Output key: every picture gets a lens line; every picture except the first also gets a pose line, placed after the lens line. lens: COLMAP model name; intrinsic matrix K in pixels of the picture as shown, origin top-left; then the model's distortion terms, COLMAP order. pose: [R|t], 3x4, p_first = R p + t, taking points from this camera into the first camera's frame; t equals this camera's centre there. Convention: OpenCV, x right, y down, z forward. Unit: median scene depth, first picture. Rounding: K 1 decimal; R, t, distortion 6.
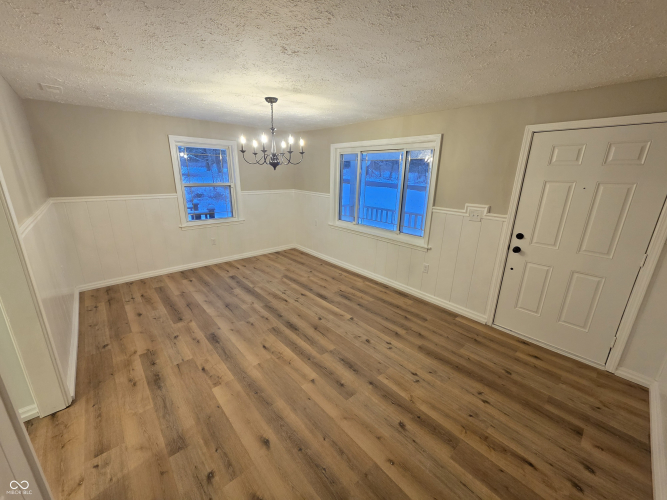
lens RADIAL K [[264.3, 0, 331.7], [0, 264.3, 249.2], [0, 0, 1]] dist [0.007867, 0.000027]
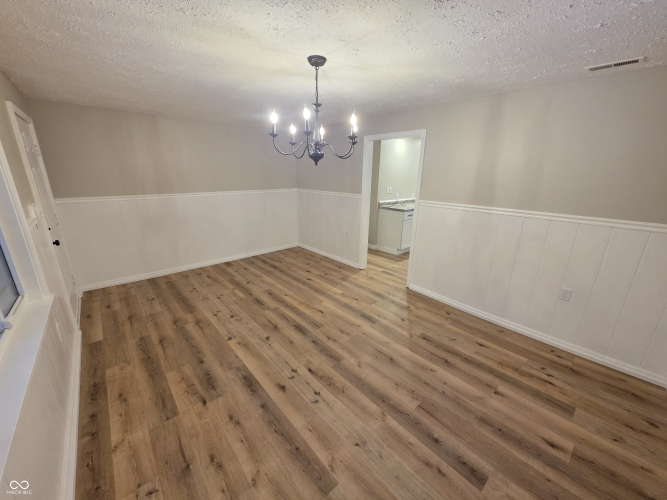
lens RADIAL K [[264.3, 0, 331.7], [0, 264.3, 249.2], [0, 0, 1]] dist [0.007867, 0.000027]
pose [[-0.999401, -0.034591, -0.000360, -0.257591], [-0.029196, 0.837862, 0.545101, -0.484203], [-0.018554, 0.544785, -0.838370, 1.661427]]
